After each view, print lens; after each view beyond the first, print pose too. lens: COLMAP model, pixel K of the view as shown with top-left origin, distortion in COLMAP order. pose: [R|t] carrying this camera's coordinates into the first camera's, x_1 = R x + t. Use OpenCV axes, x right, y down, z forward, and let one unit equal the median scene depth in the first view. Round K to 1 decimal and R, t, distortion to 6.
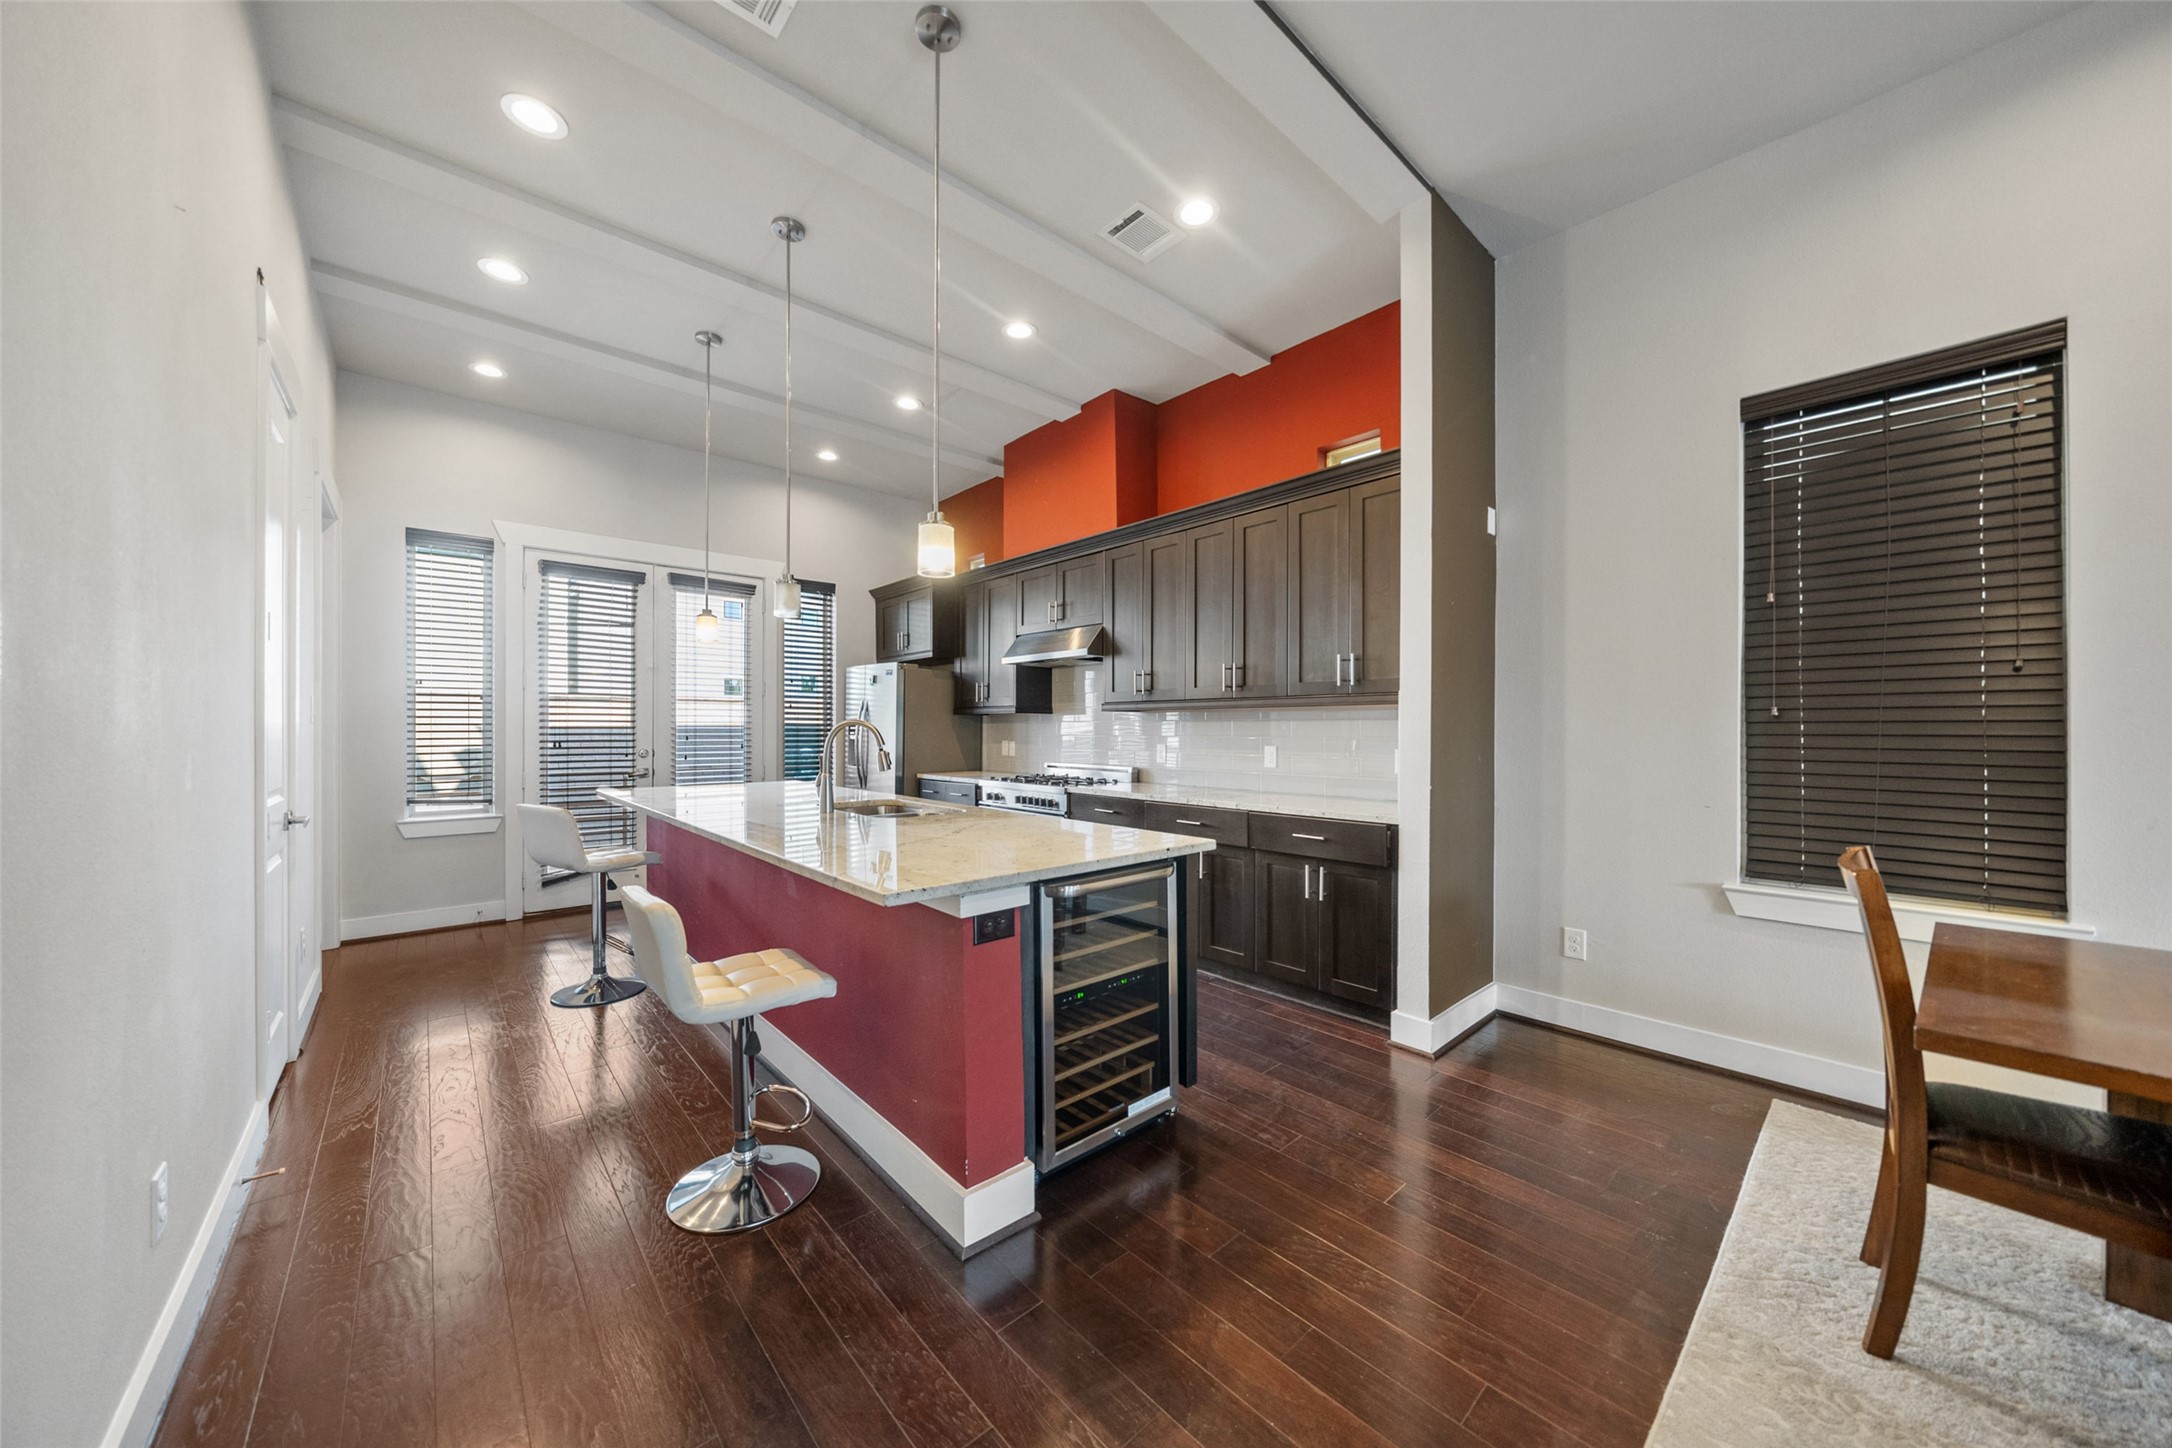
lens RADIAL K [[749.1, 0, 1097.9], [0, 749.1, 740.5], [0, 0, 1]] dist [-0.007466, -0.000566]
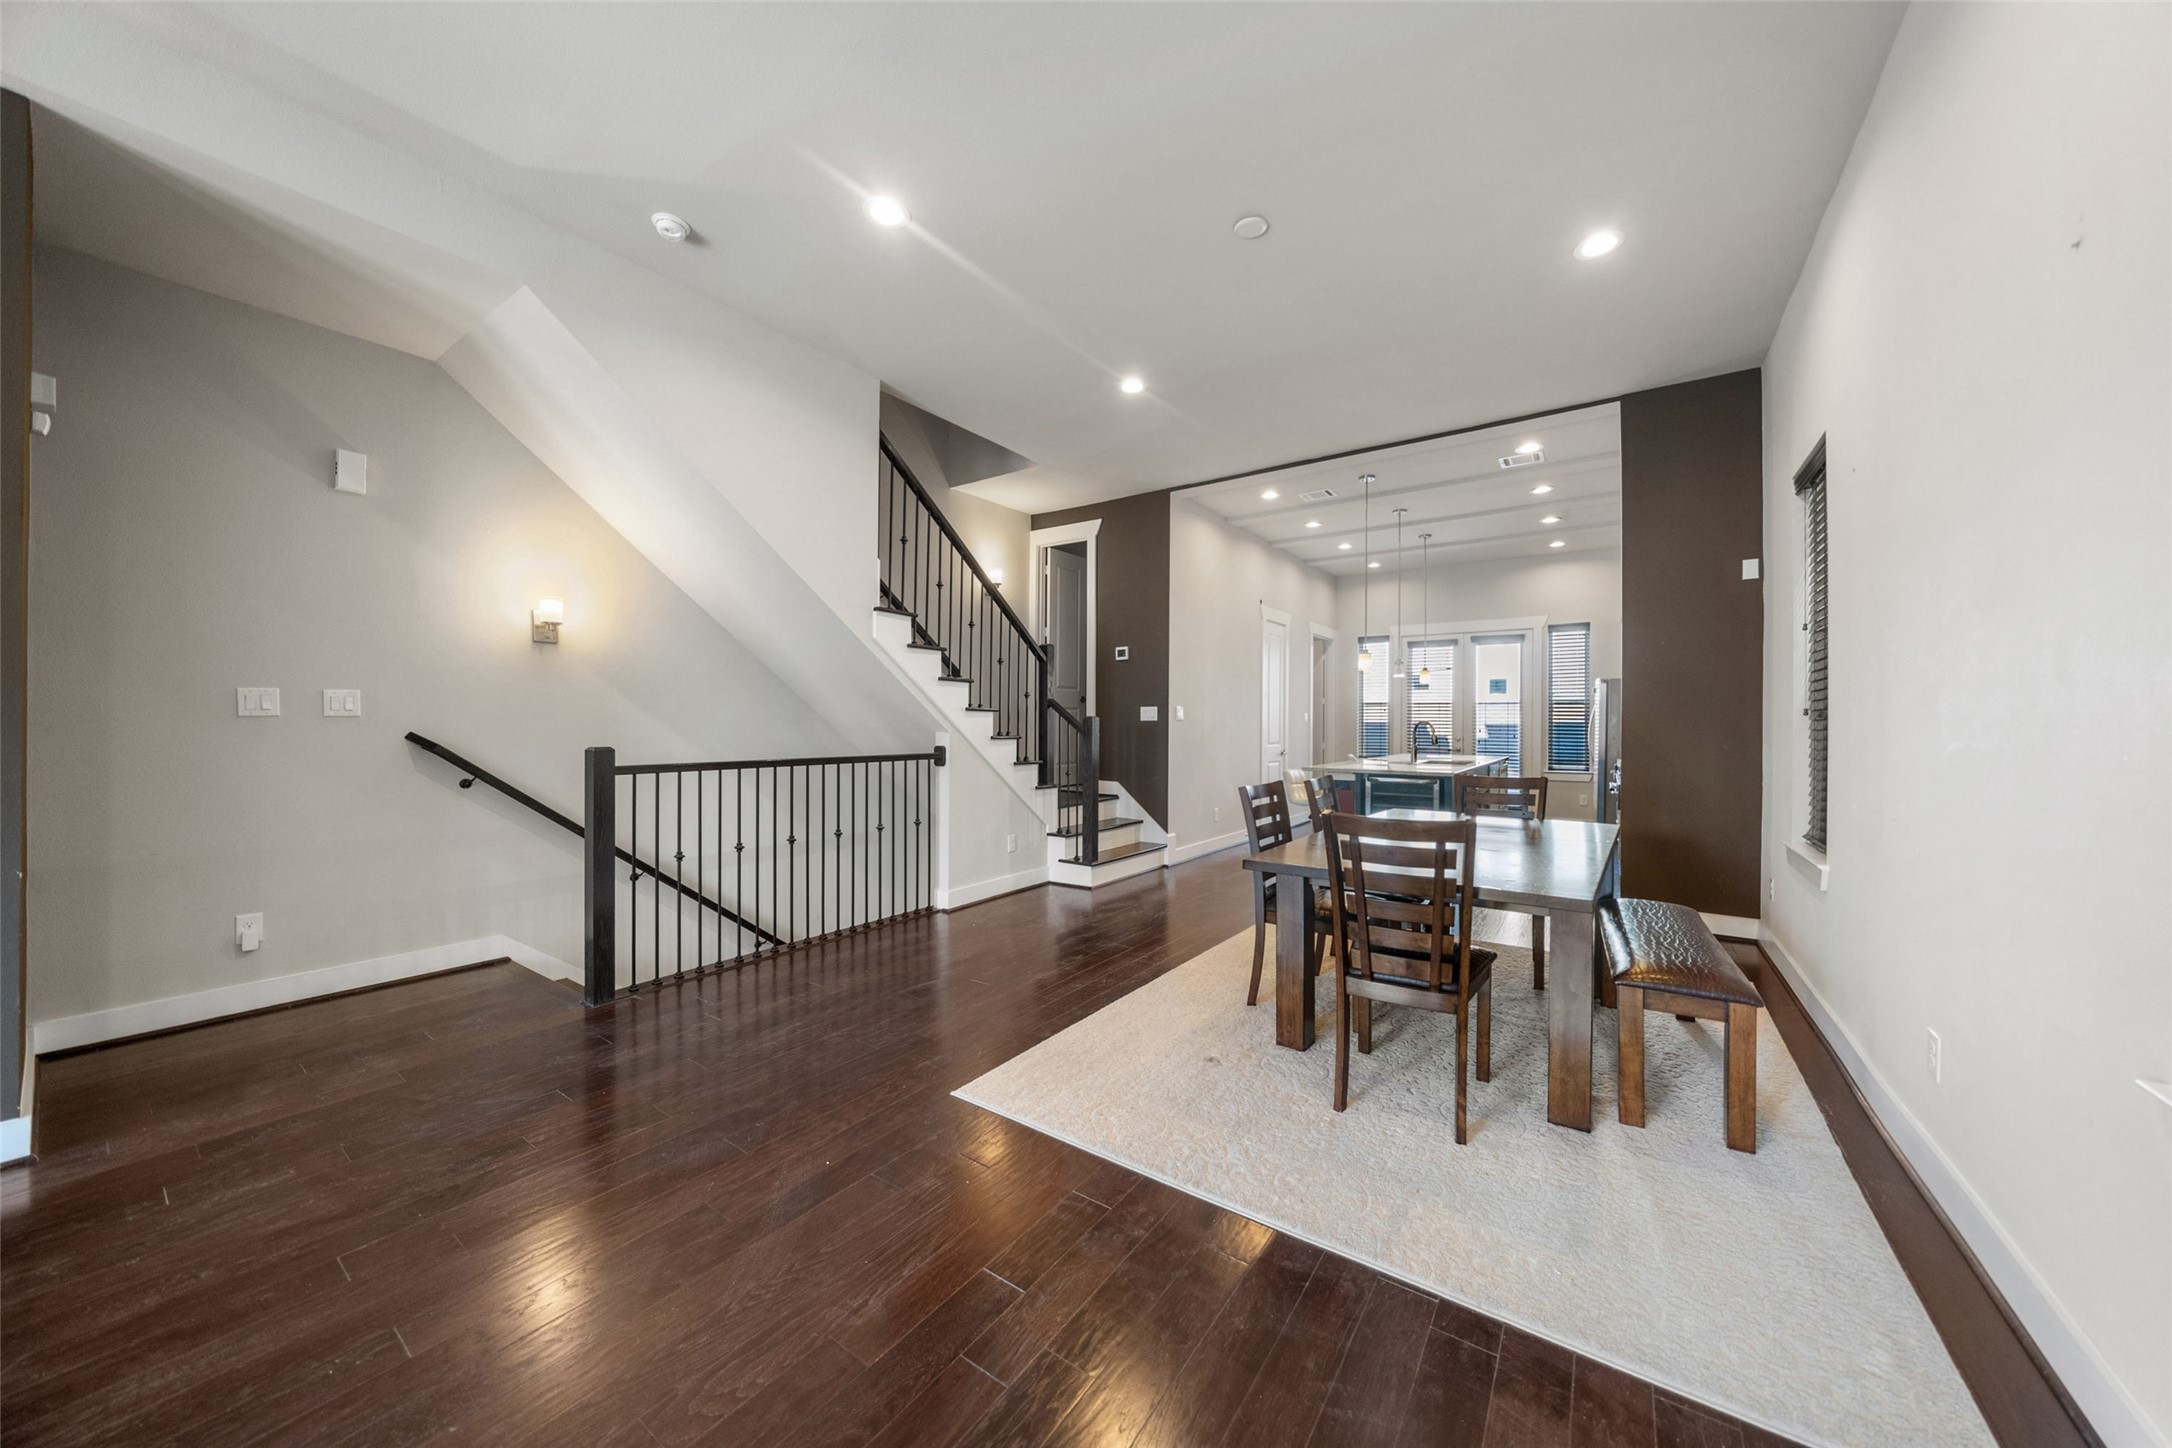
lens RADIAL K [[749.1, 0, 1081.7], [0, 749.1, 722.5], [0, 0, 1]] dist [-0.007466, -0.000566]
pose [[0.213287, -0.003283, -0.976984, 3.050867], [-0.017089, 0.999829, -0.007090, 0.025751], [0.976840, 0.018208, 0.213194, -0.867129]]
